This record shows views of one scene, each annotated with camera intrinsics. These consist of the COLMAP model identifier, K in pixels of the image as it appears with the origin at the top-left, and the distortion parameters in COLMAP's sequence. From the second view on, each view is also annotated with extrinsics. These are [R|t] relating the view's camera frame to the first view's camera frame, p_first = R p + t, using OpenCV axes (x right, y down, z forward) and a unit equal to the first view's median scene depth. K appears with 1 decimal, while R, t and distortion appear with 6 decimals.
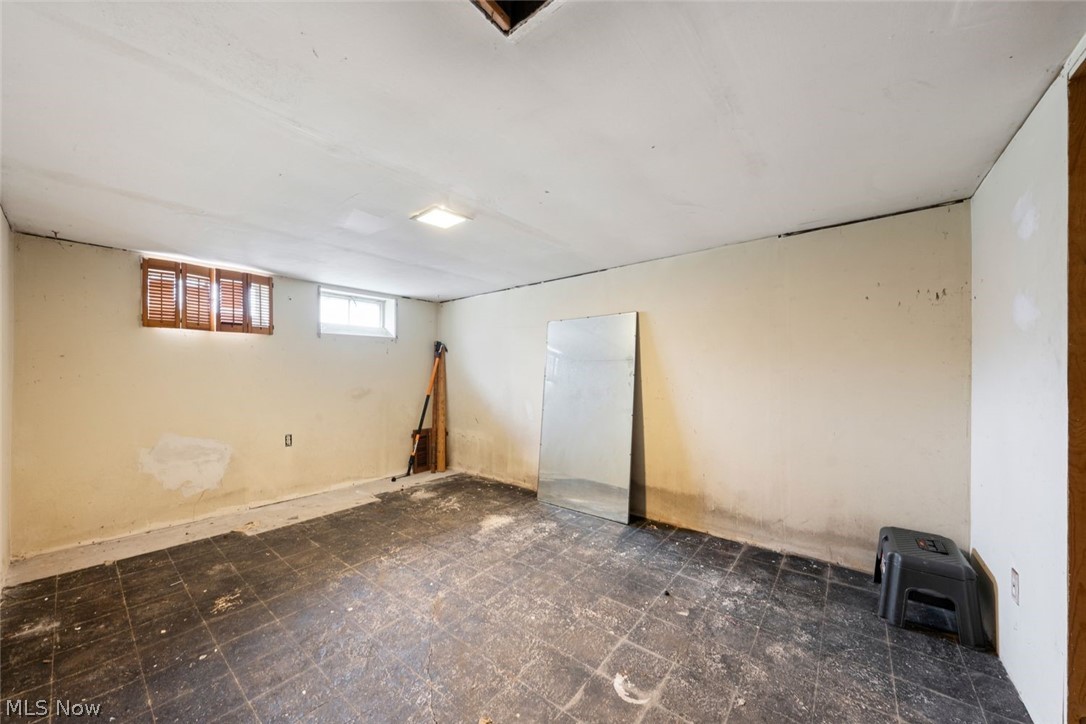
lens RADIAL K [[384.2, 0, 540.1], [0, 384.2, 366.0], [0, 0, 1]] dist [0.003726, 0.000094]
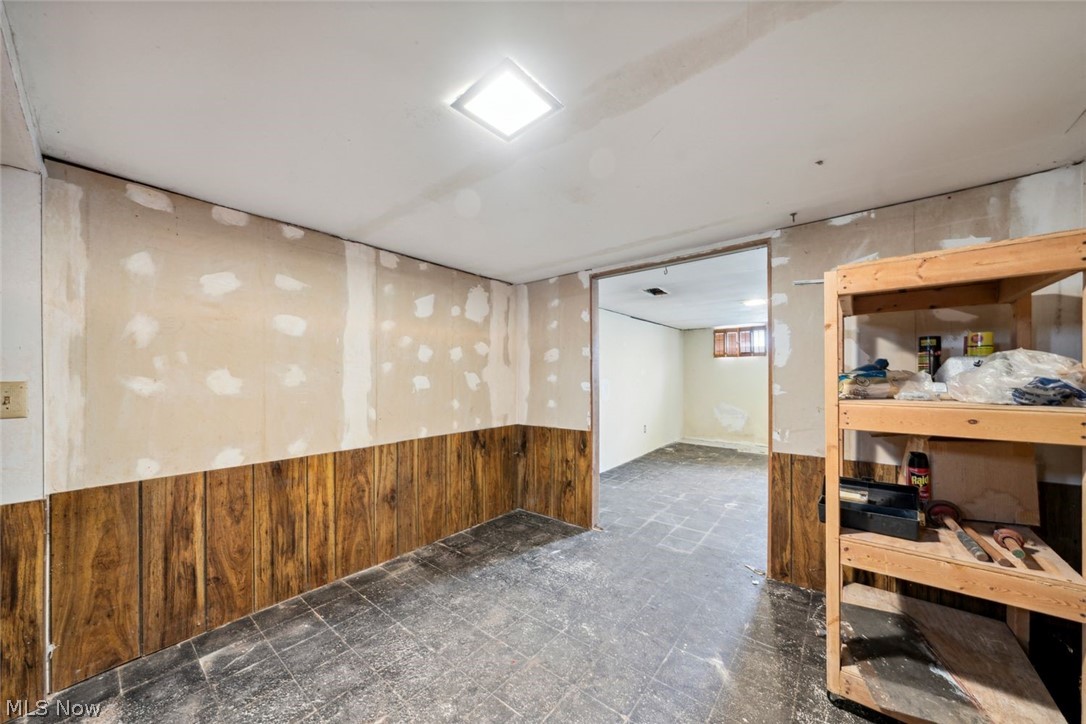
lens RADIAL K [[371.8, 0, 540.9], [0, 371.8, 372.2], [0, 0, 1]] dist [-0.003517, -0.000140]
pose [[-0.000898, -0.010531, -0.999944, 1.270513], [0.023028, 0.999679, -0.010549, -0.010242], [0.999734, -0.023036, -0.000656, -0.098205]]
